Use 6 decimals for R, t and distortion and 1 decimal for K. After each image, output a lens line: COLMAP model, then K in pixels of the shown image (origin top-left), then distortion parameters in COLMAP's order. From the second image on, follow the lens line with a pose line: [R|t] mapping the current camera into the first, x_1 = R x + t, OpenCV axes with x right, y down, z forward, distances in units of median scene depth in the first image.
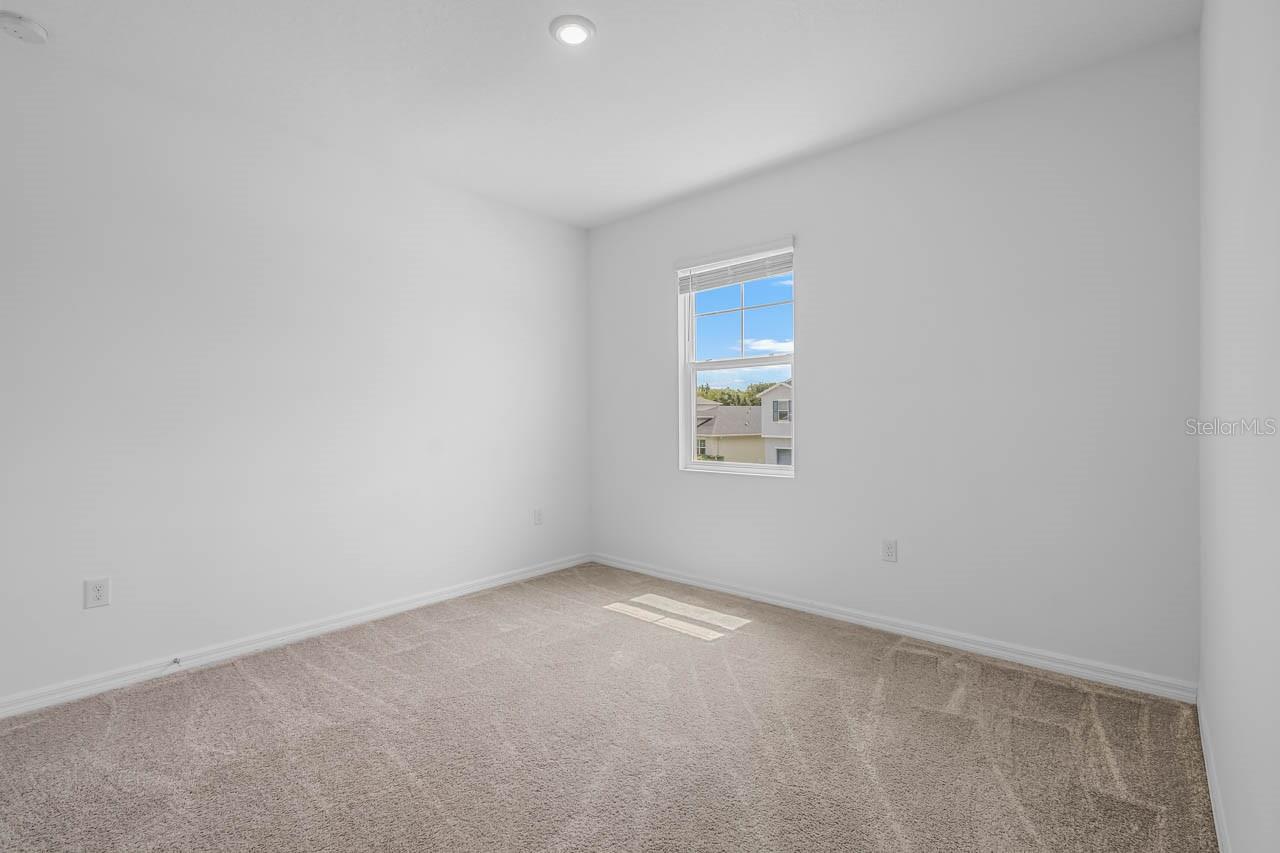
lens RADIAL K [[631.3, 0, 640.0], [0, 631.3, 426.5], [0, 0, 1]] dist [0.000769, 0.000047]
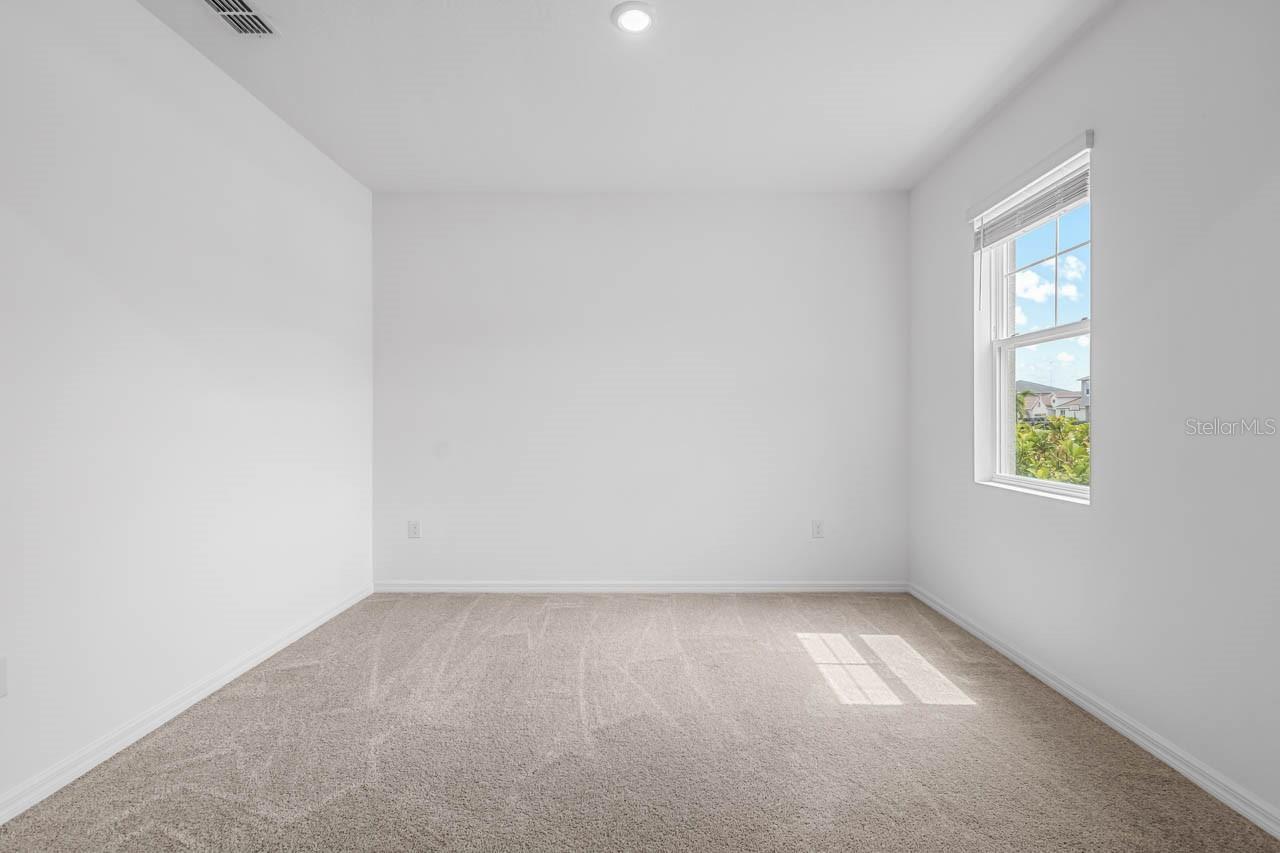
lens RADIAL K [[631.3, 0, 640.0], [0, 631.3, 426.5], [0, 0, 1]] dist [0.000769, 0.000047]
pose [[0.726695, 0.003197, -0.686953, 0.334219], [0.007035, 0.999902, 0.012096, -0.012810], [0.686925, -0.013623, 0.726601, 0.190098]]
